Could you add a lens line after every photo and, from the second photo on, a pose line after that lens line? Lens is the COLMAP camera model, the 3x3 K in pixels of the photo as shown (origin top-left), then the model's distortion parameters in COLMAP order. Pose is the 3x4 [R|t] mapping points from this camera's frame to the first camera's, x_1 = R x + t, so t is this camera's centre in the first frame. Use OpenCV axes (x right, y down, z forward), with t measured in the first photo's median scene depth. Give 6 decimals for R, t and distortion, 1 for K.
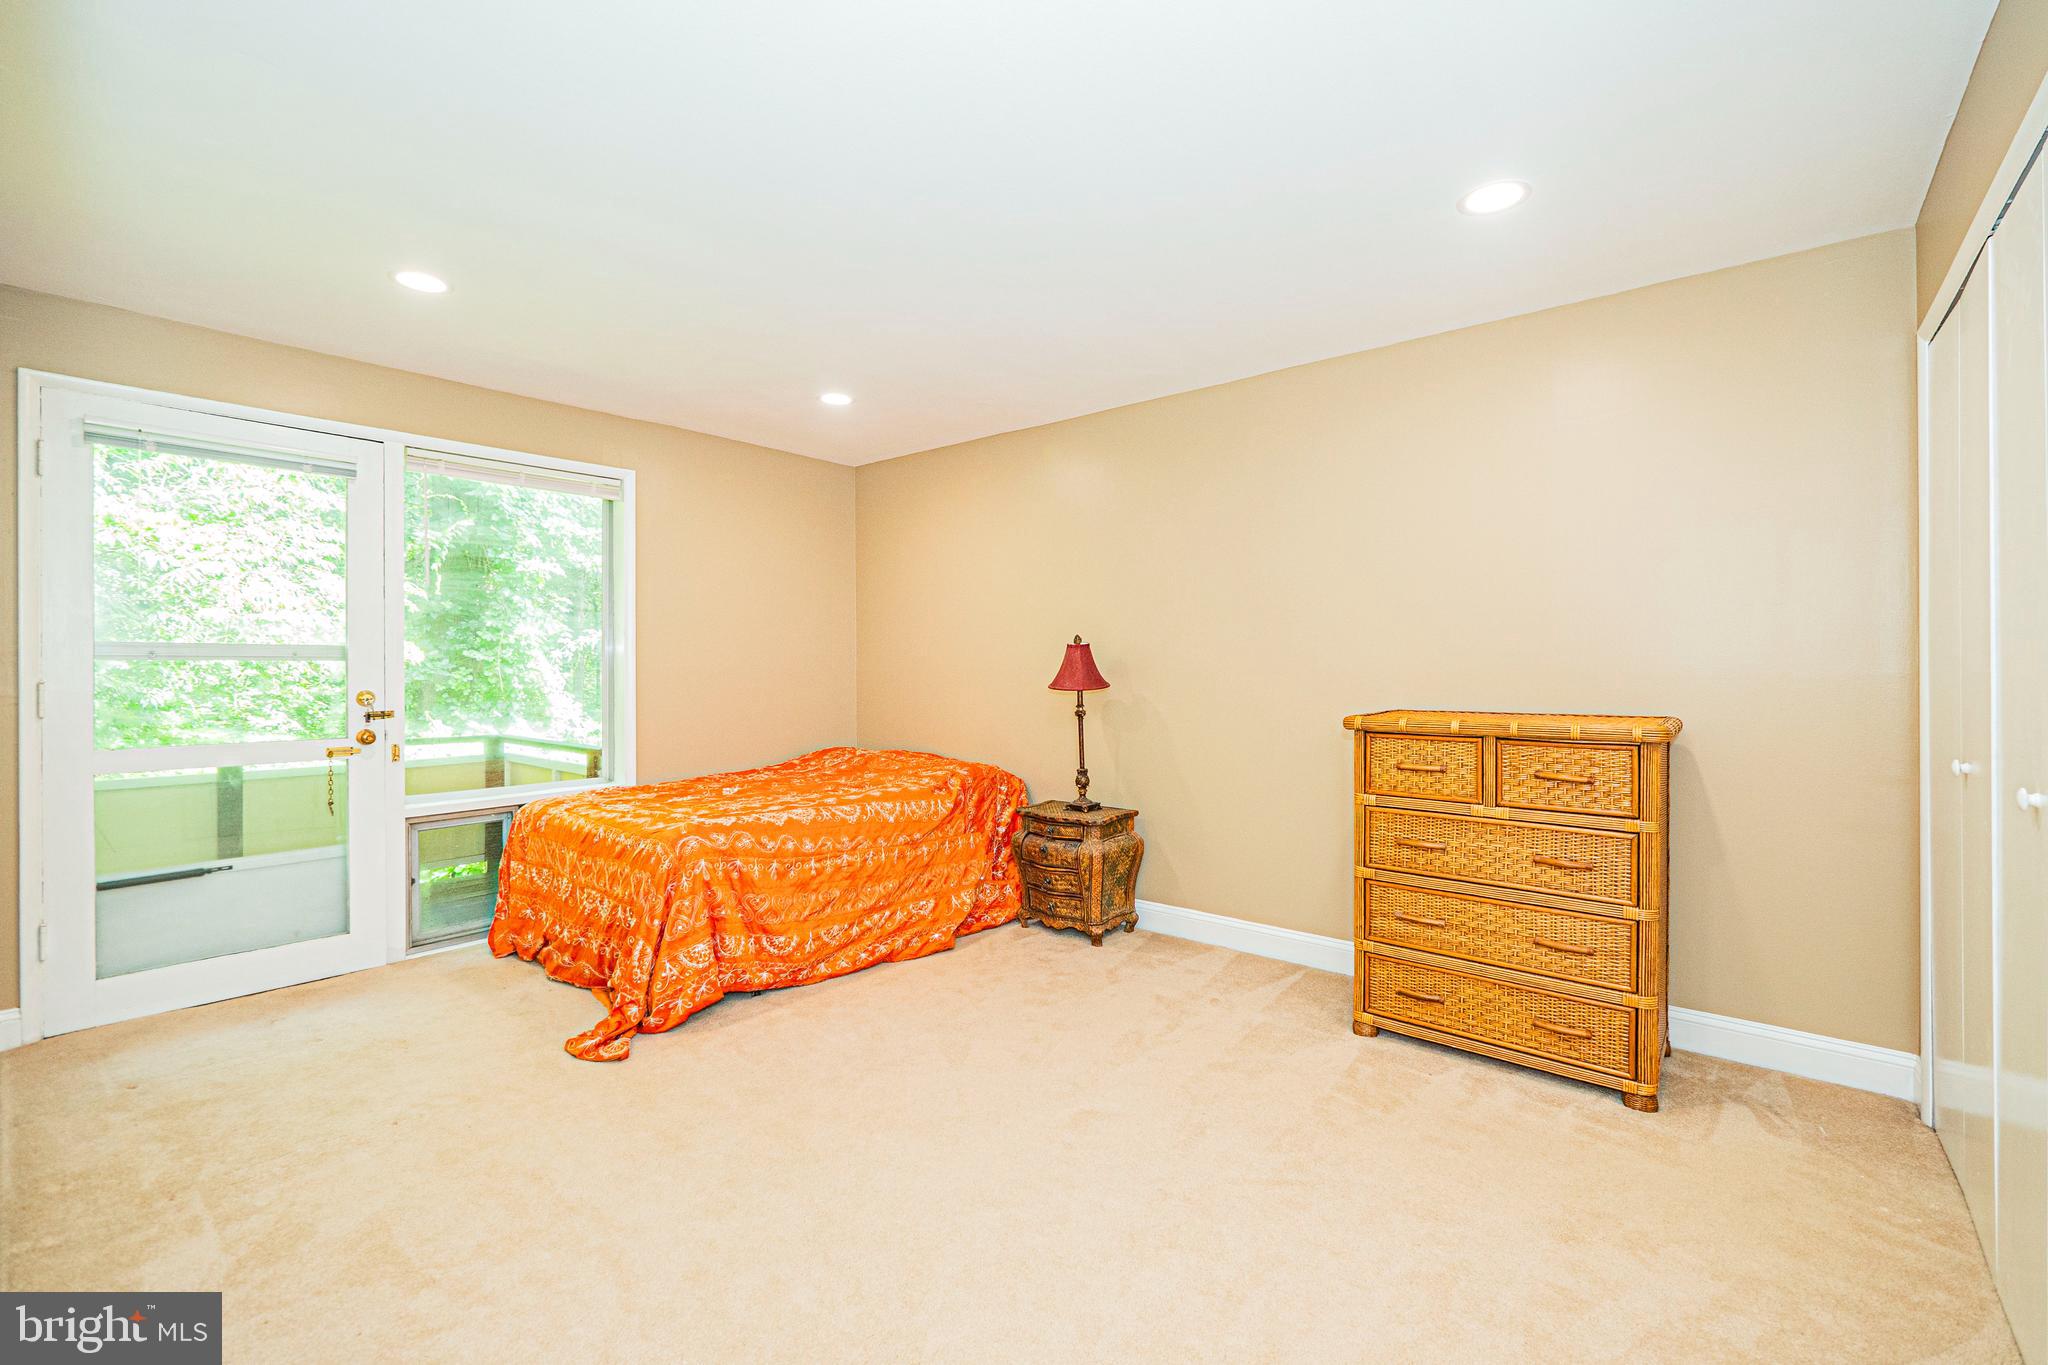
lens RADIAL K [[860.5, 0, 1021.2], [0, 860.5, 670.4], [0, 0, 1]] dist [-0.007211, 0.001500]
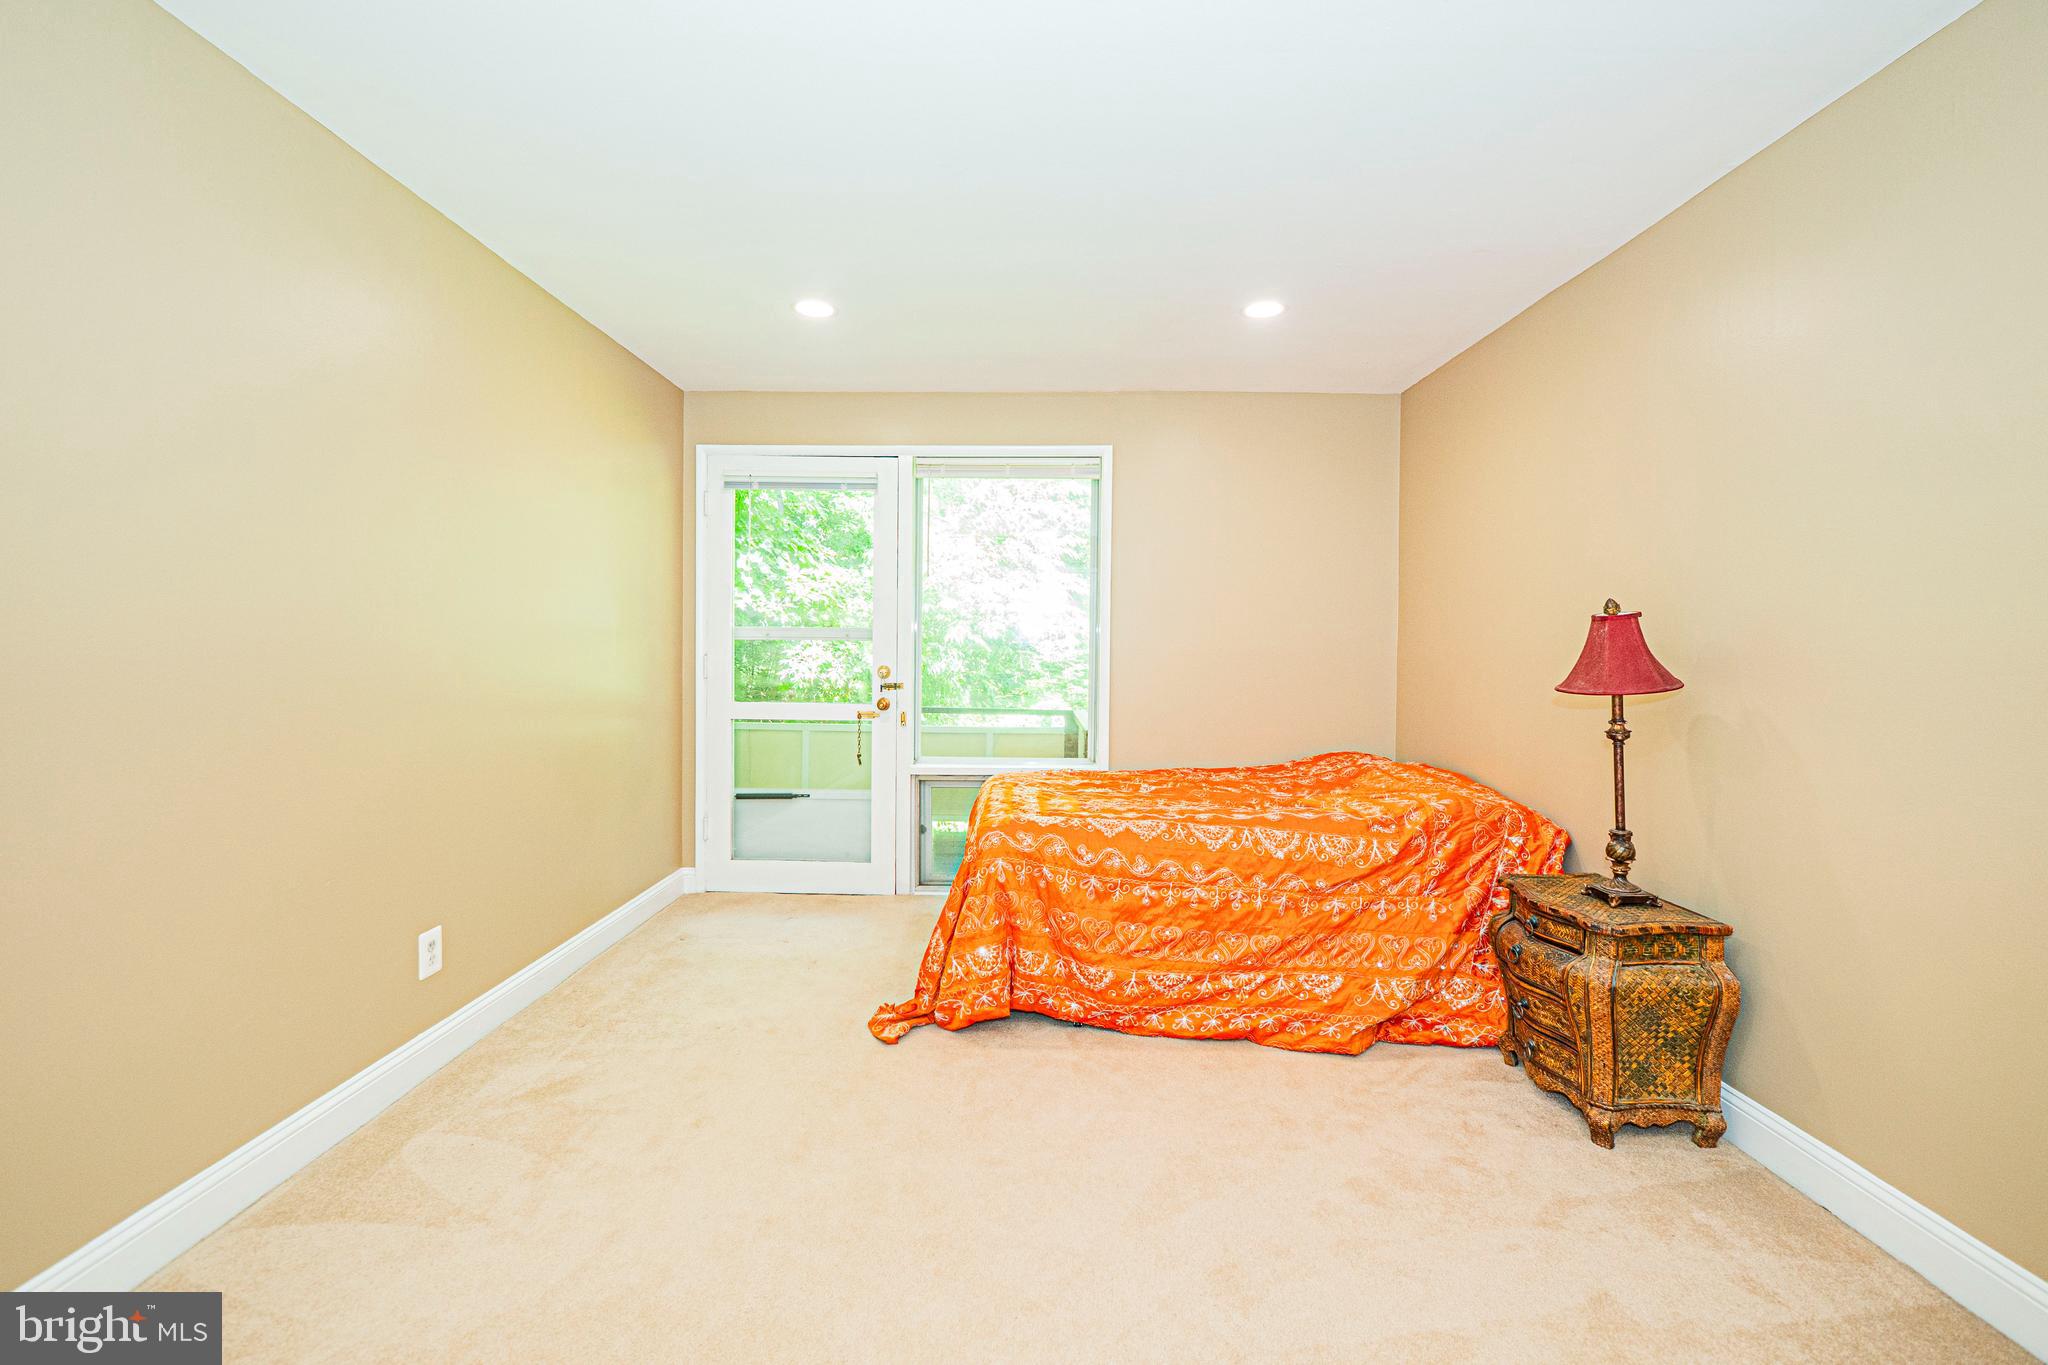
lens RADIAL K [[860.5, 0, 1024.5], [0, 860.5, 672.1], [0, 0, 1]] dist [-0.007211, 0.001500]
pose [[0.638650, 0.028032, -0.768987, 0.270753], [-0.013355, 0.999590, 0.025347, -0.001035], [0.769382, -0.005918, 0.638762, 0.345828]]
